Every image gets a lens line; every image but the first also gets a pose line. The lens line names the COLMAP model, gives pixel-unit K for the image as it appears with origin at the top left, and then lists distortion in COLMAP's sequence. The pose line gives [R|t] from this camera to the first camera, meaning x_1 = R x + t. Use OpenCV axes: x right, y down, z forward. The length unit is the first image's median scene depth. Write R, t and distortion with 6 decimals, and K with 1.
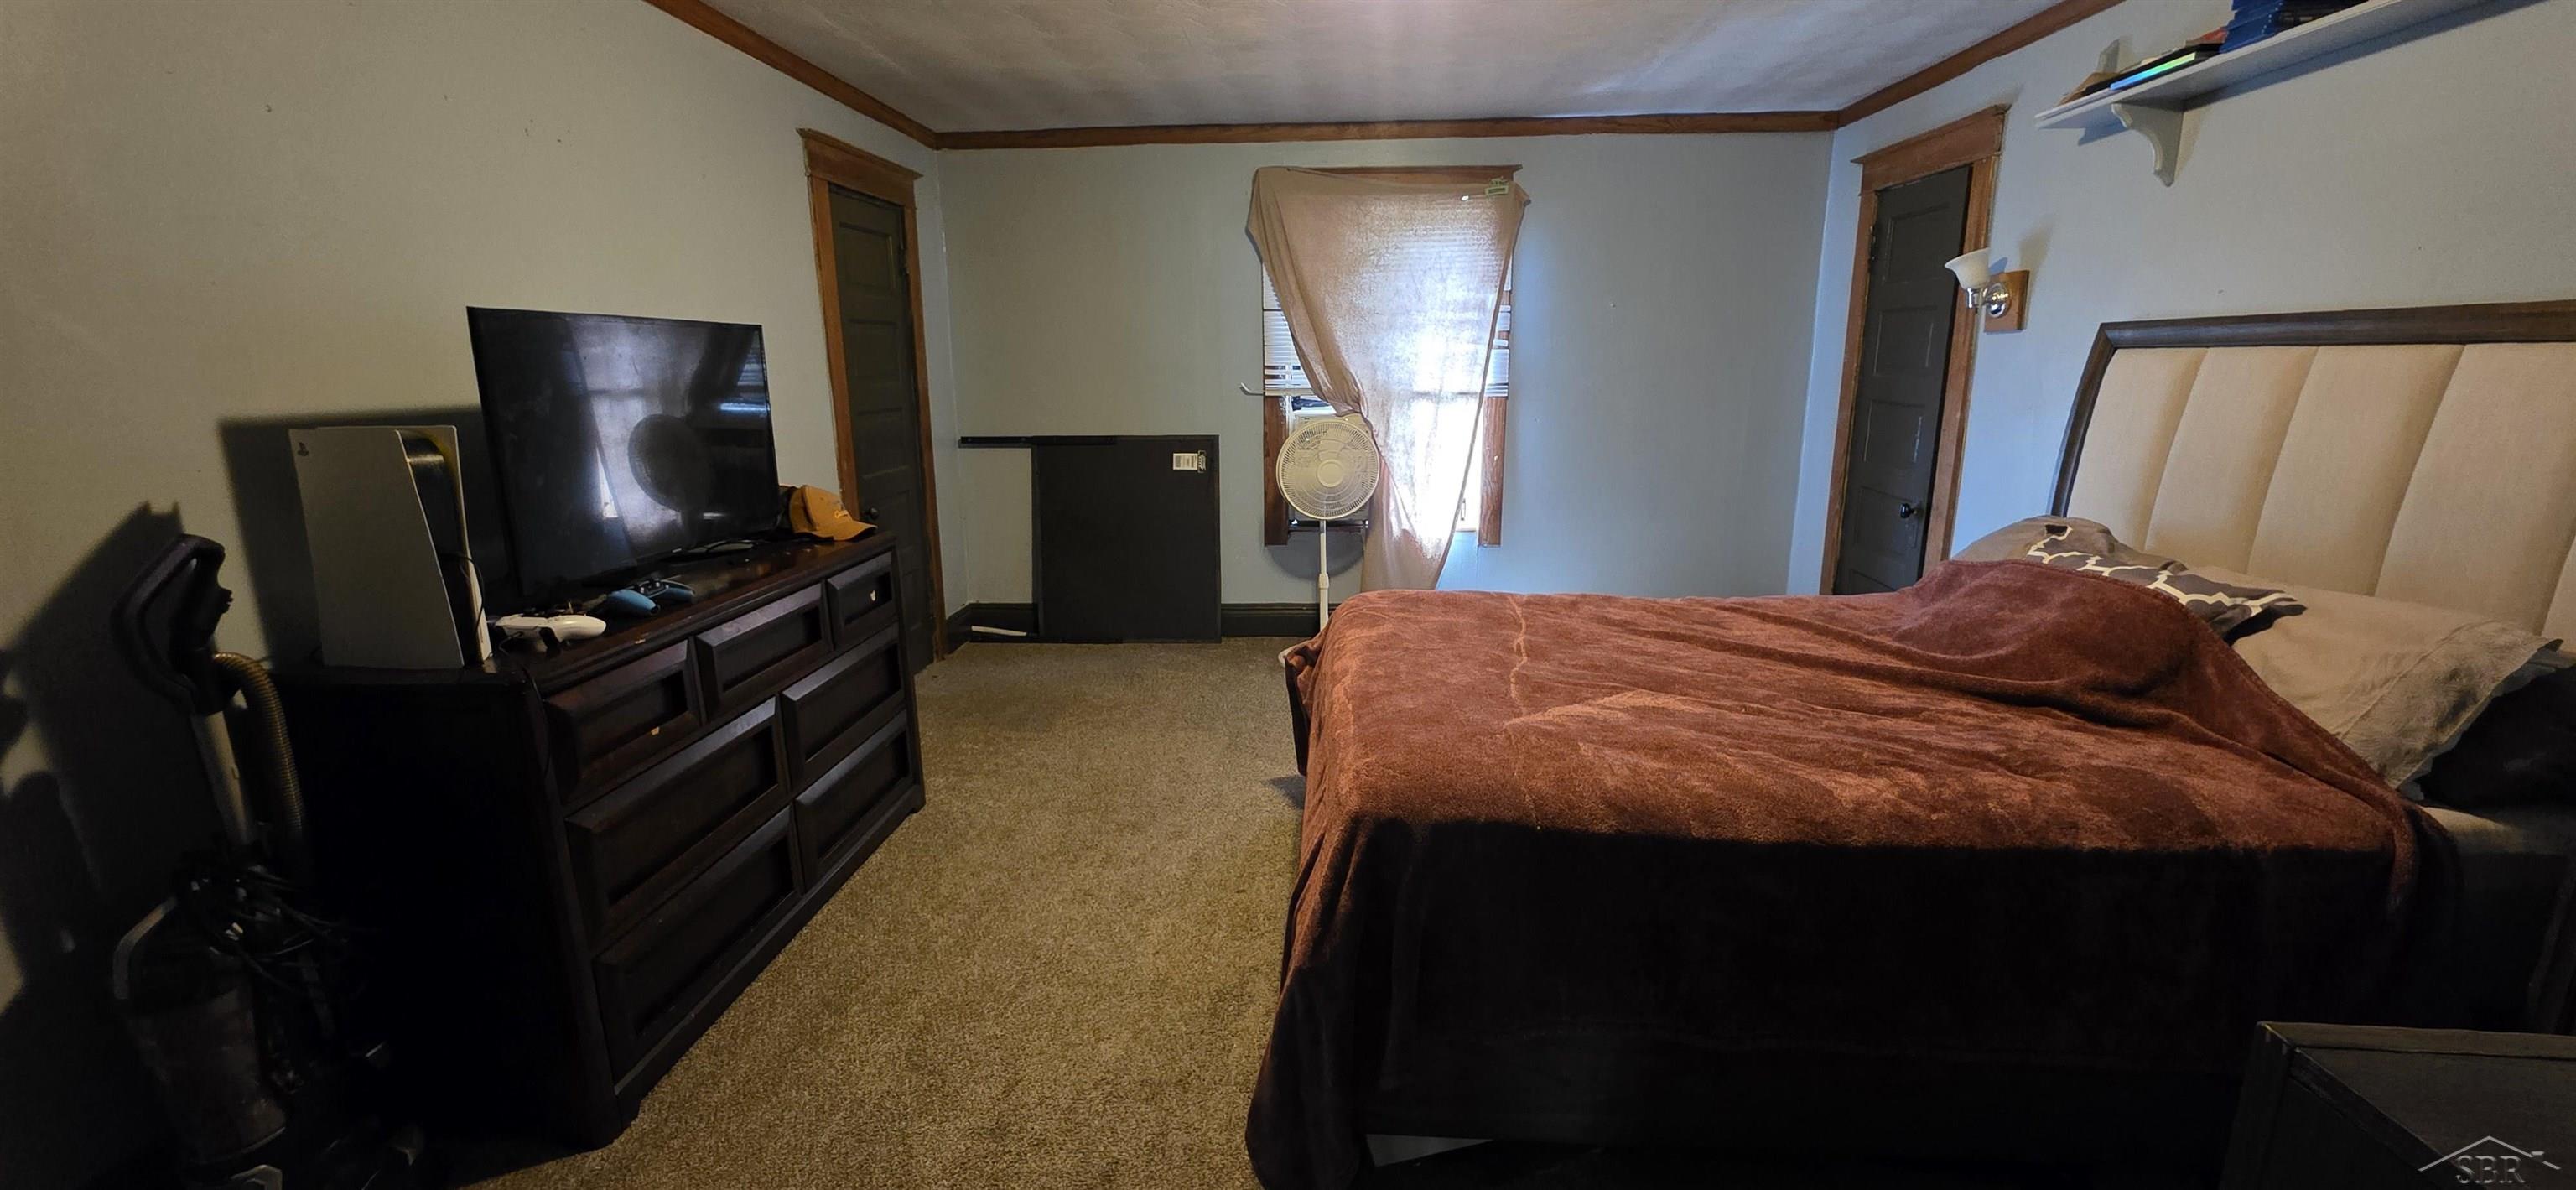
lens RADIAL K [[1026.3, 0, 1287.6], [0, 1026.3, 582.8], [0, 0, 1]] dist [-0.000218, -0.000136]
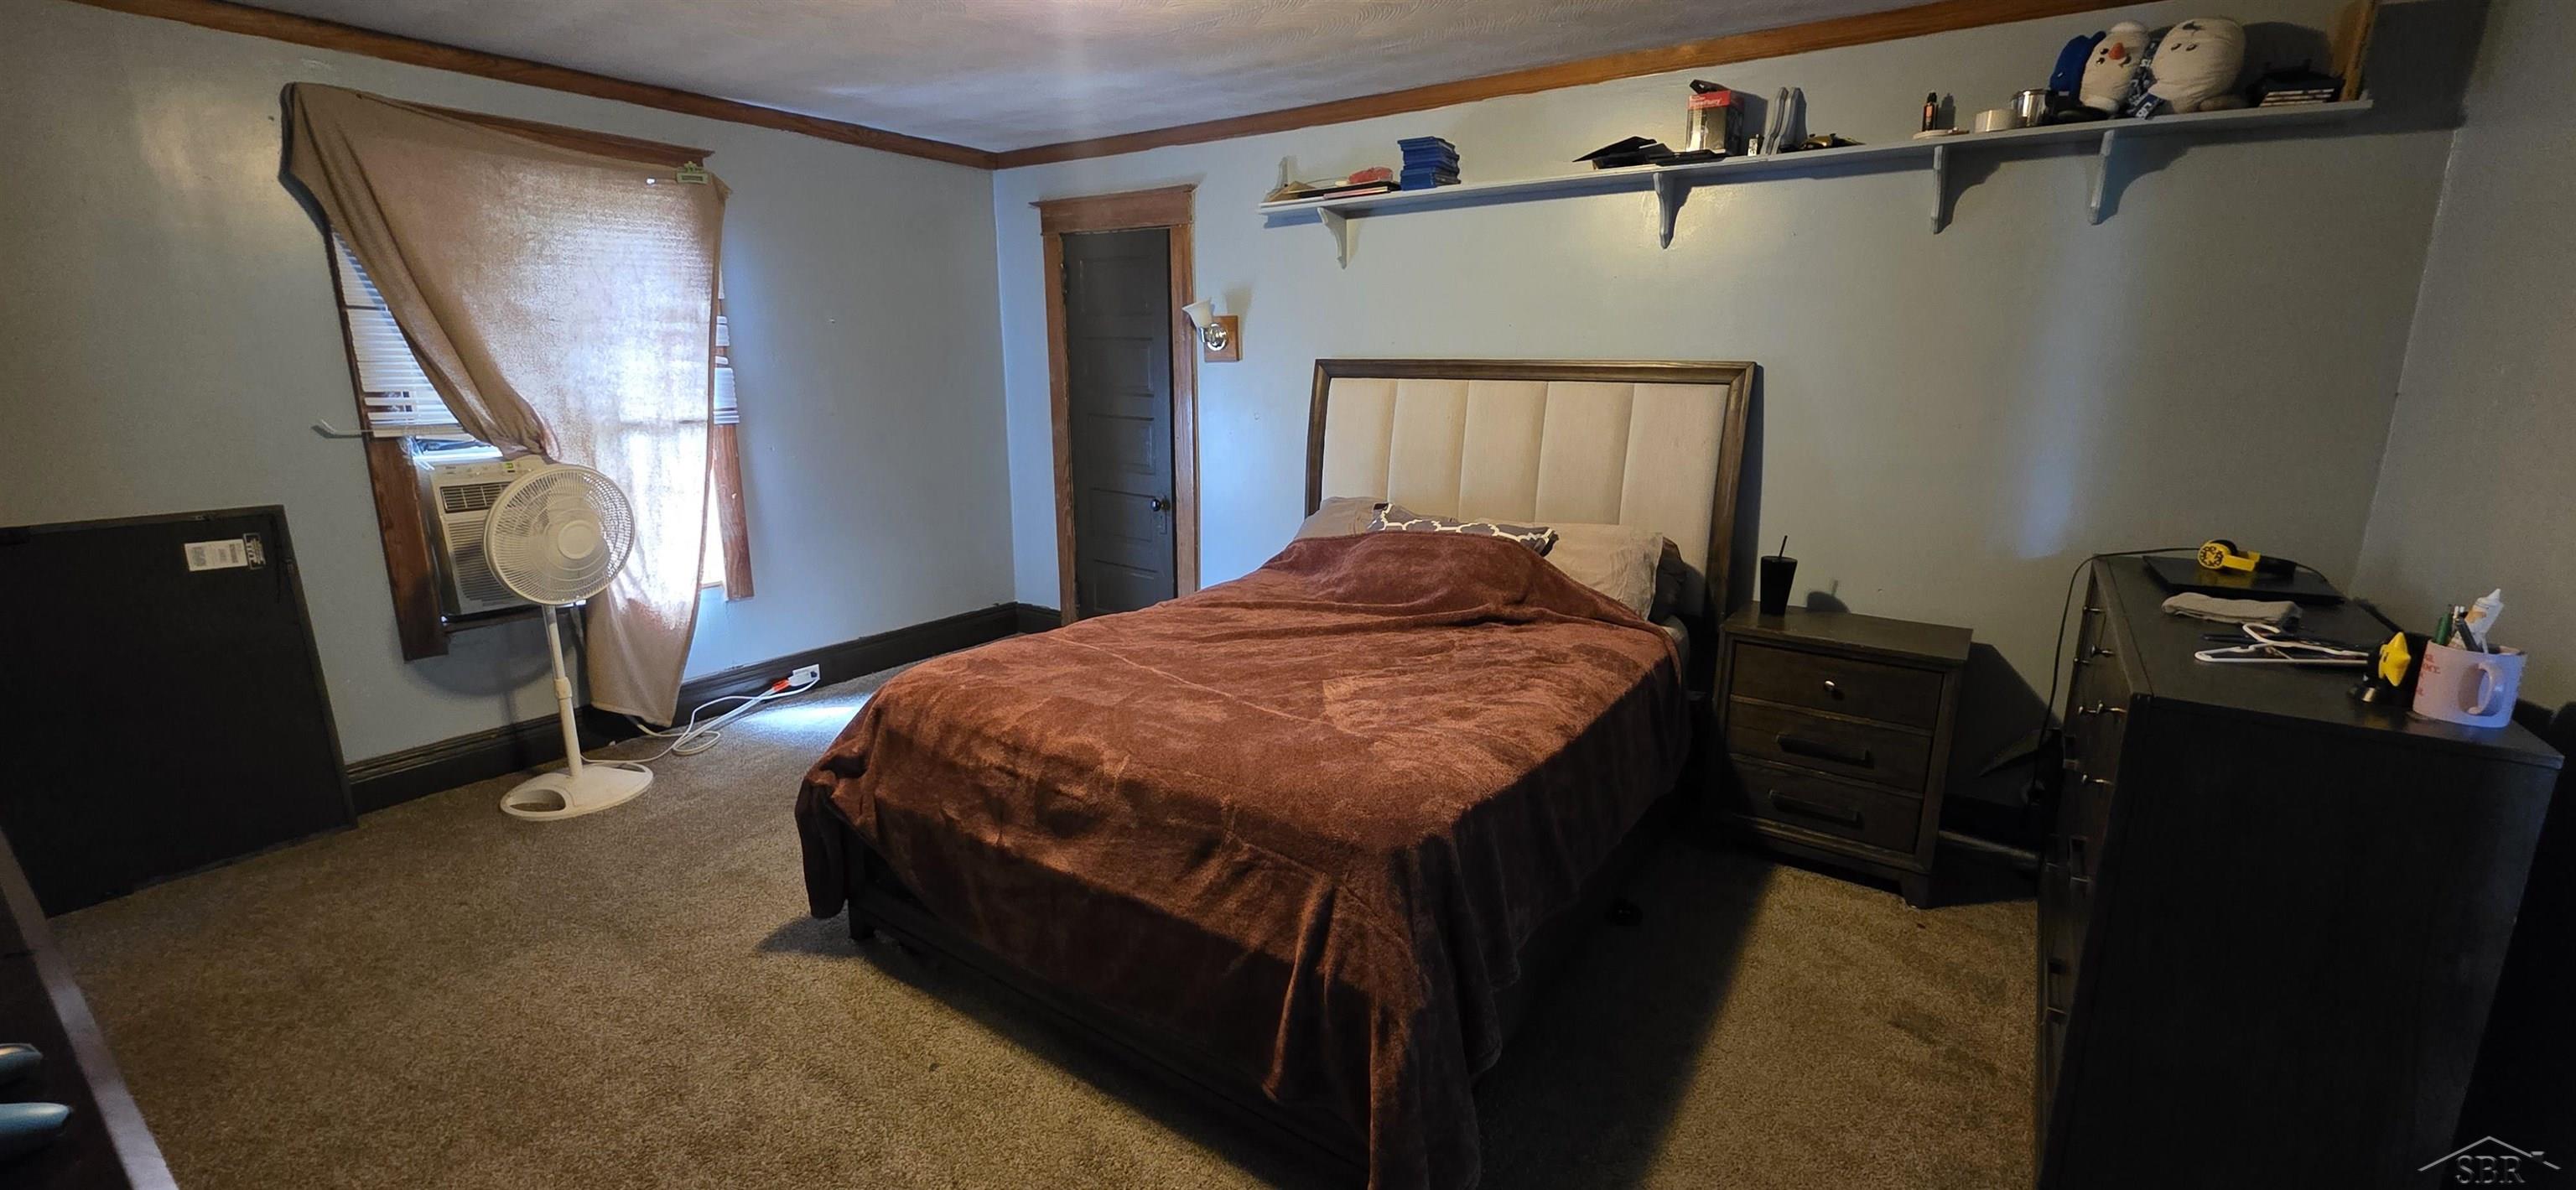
lens RADIAL K [[1026.3, 0, 1287.6], [0, 1026.3, 582.8], [0, 0, 1]] dist [-0.000218, -0.000136]
pose [[0.534168, -0.171608, 0.827777, -0.277819], [0.171974, 0.980763, 0.092349, -0.053257], [-0.827701, 0.093027, 0.553405, 0.168263]]
